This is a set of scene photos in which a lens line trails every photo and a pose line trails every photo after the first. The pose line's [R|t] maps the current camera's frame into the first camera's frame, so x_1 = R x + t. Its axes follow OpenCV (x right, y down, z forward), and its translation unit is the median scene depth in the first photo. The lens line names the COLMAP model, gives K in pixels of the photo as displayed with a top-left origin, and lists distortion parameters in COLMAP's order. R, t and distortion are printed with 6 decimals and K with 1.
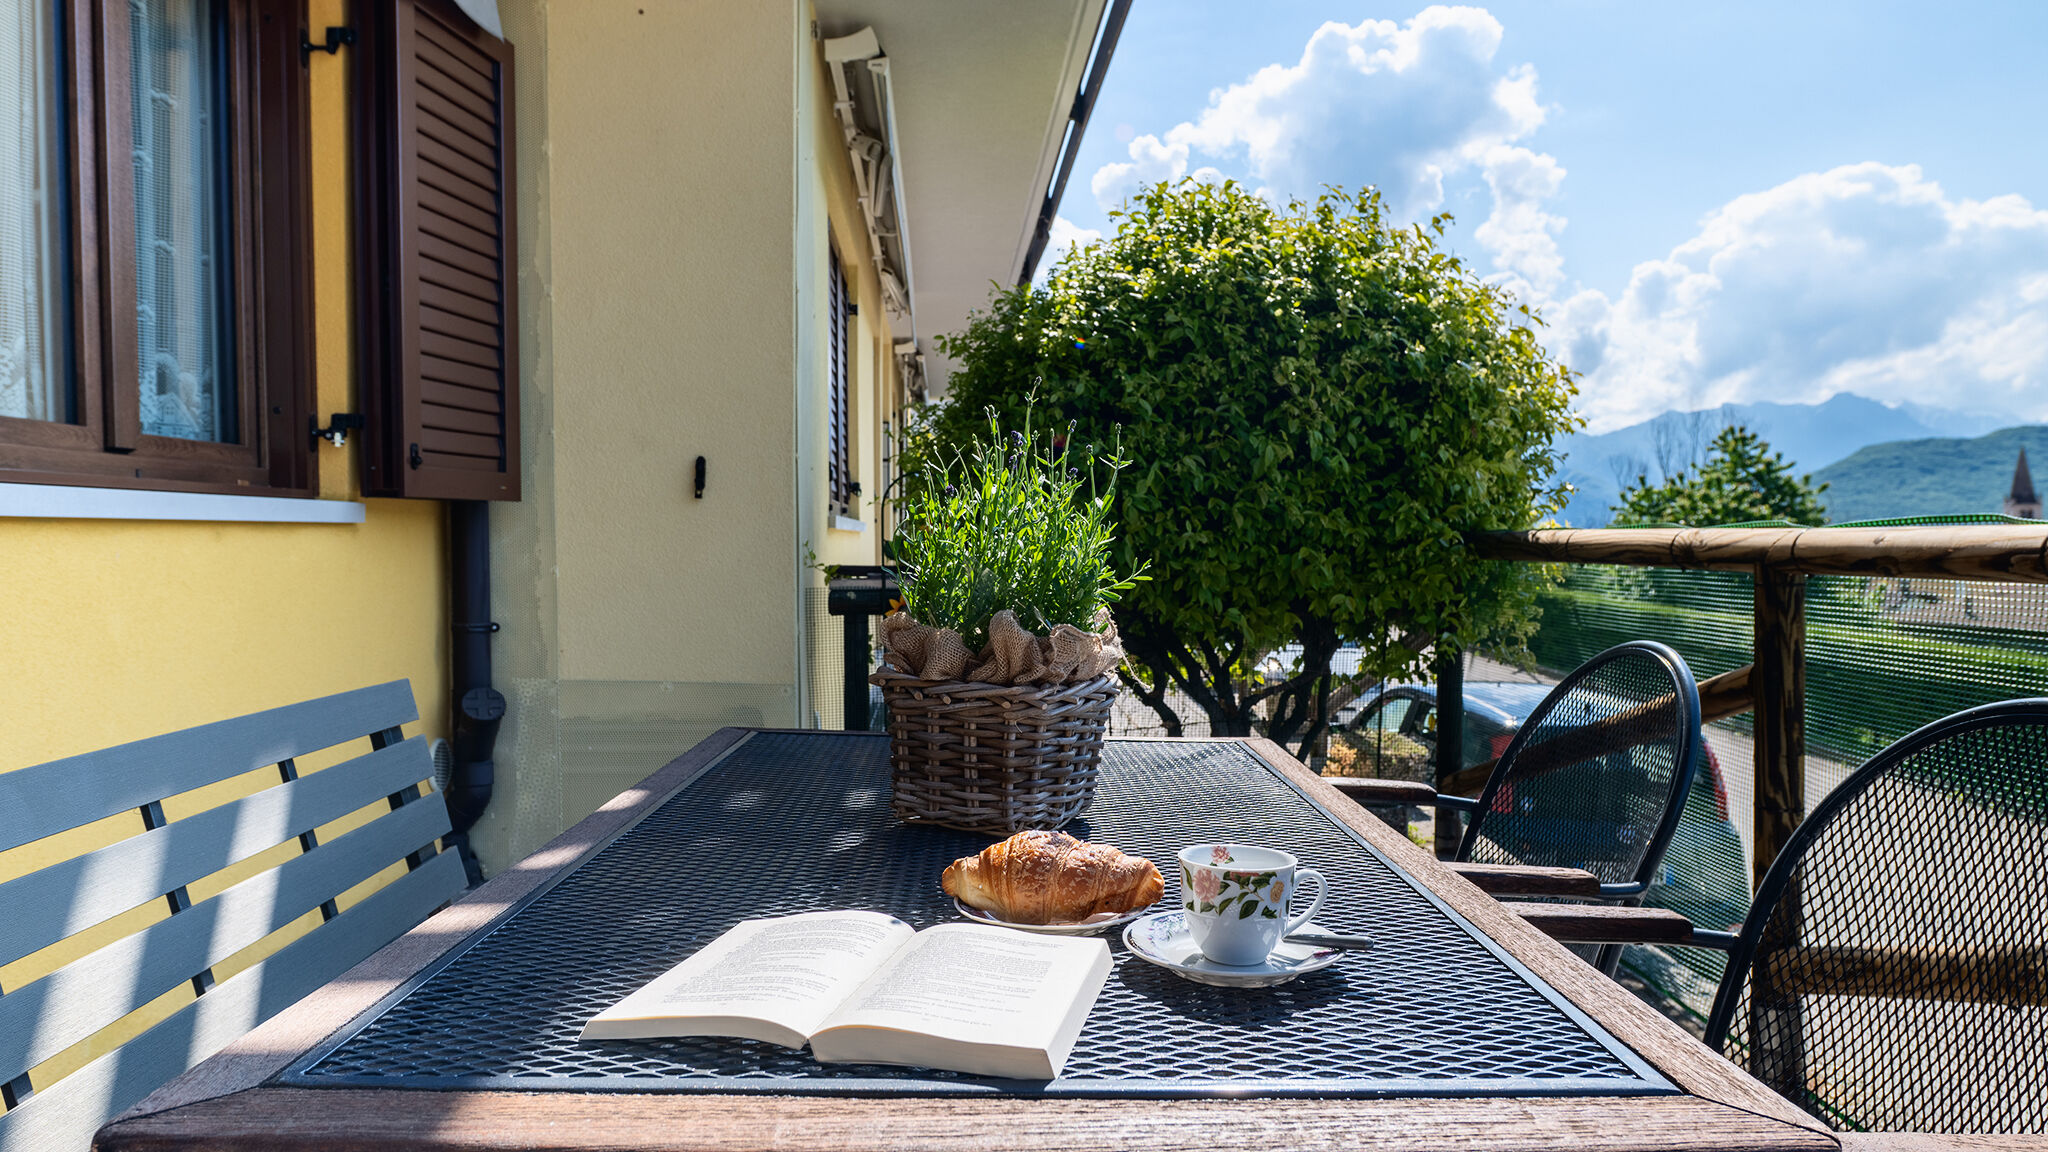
lens RADIAL K [[1343.6, 0, 1024.8], [0, 1343.6, 572.6], [0, 0, 1]] dist [0.004818, -0.004618]
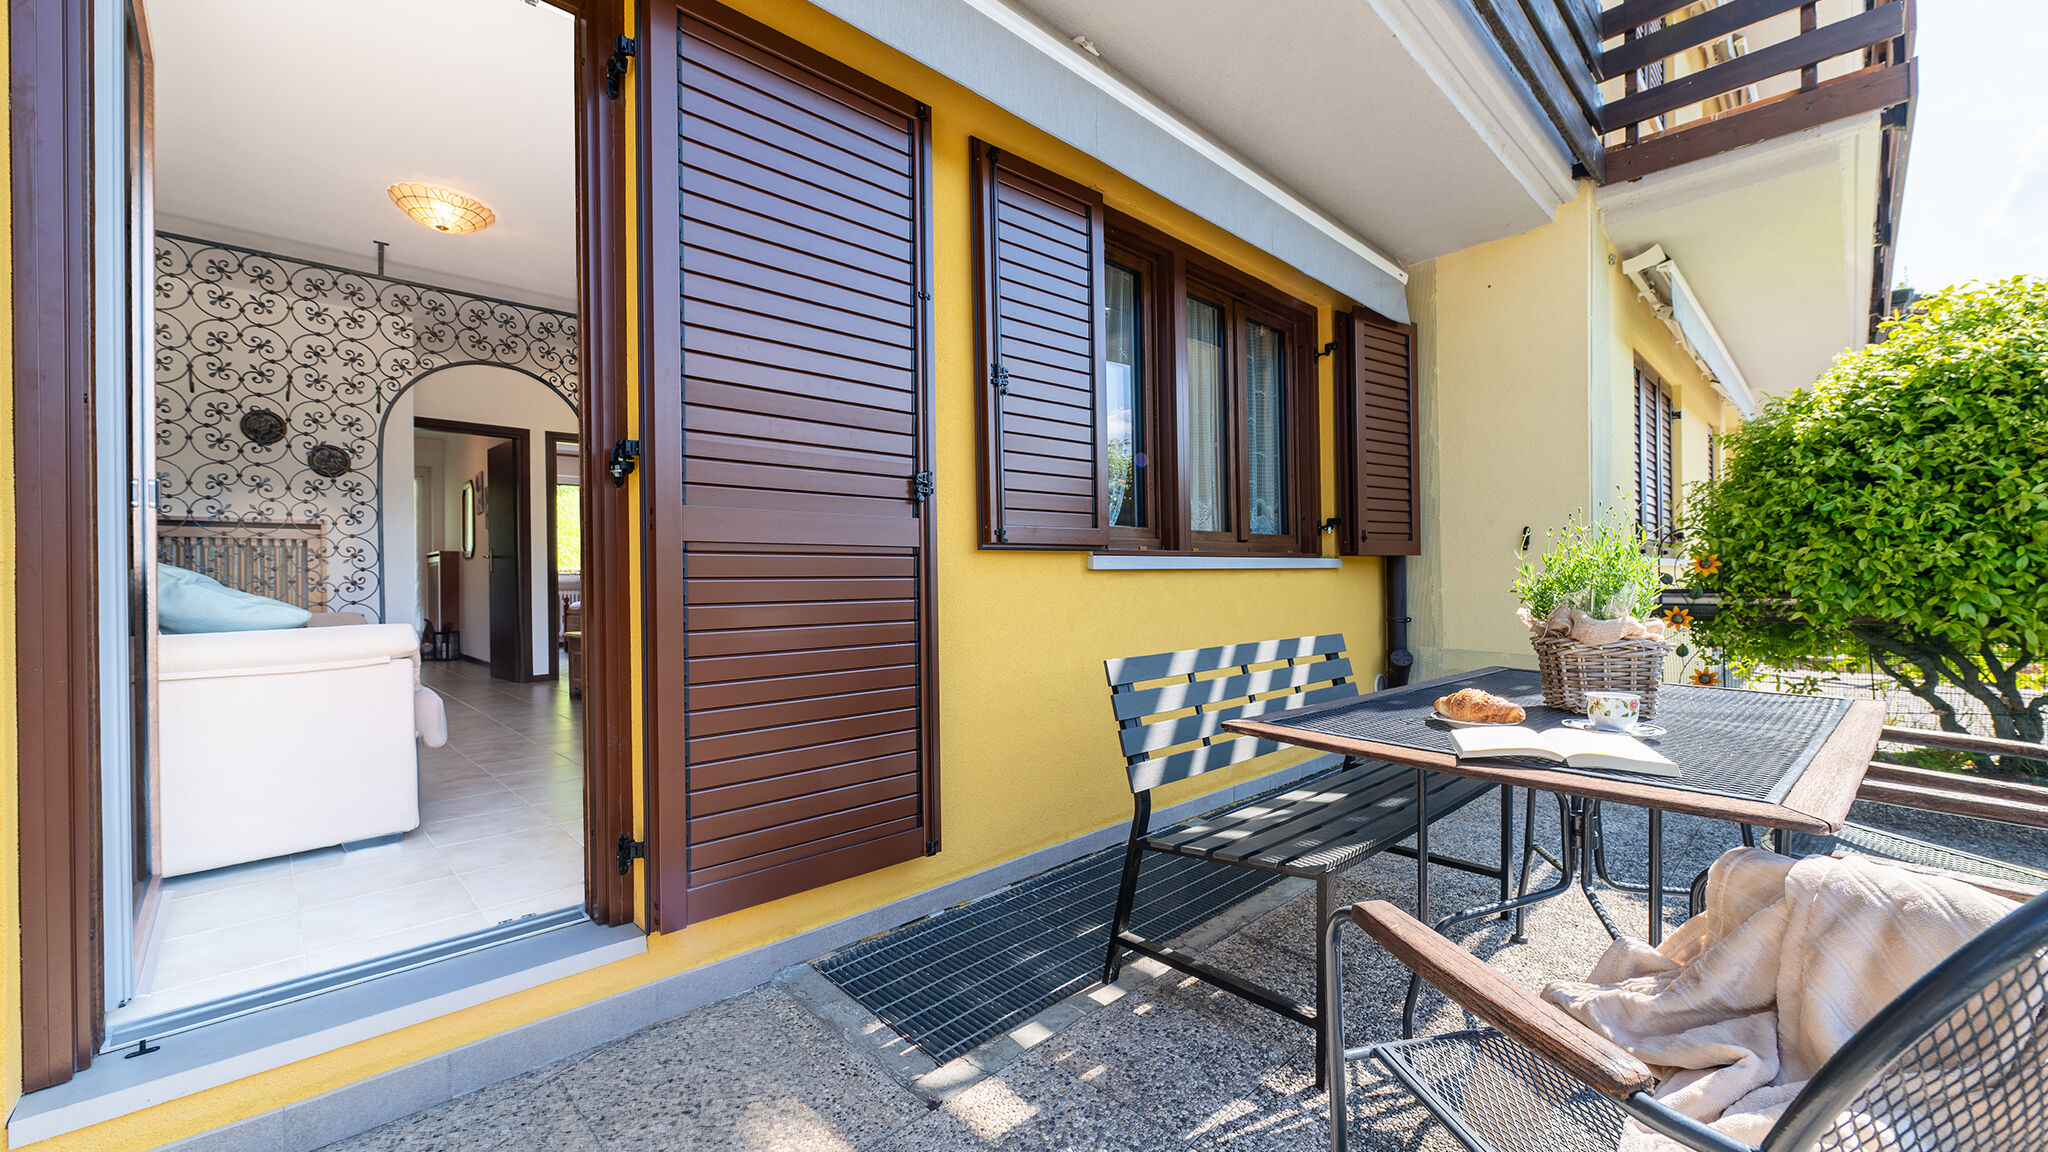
lens RADIAL K [[802.1, 0, 1030.8], [0, 802.1, 583.1], [0, 0, 1]] dist [-0.000262, -0.000545]
pose [[0.649401, -0.004776, -0.760432, 0.137793], [-0.006977, 0.999901, -0.012238, 0.005494], [0.760415, 0.013253, 0.649303, -0.180077]]
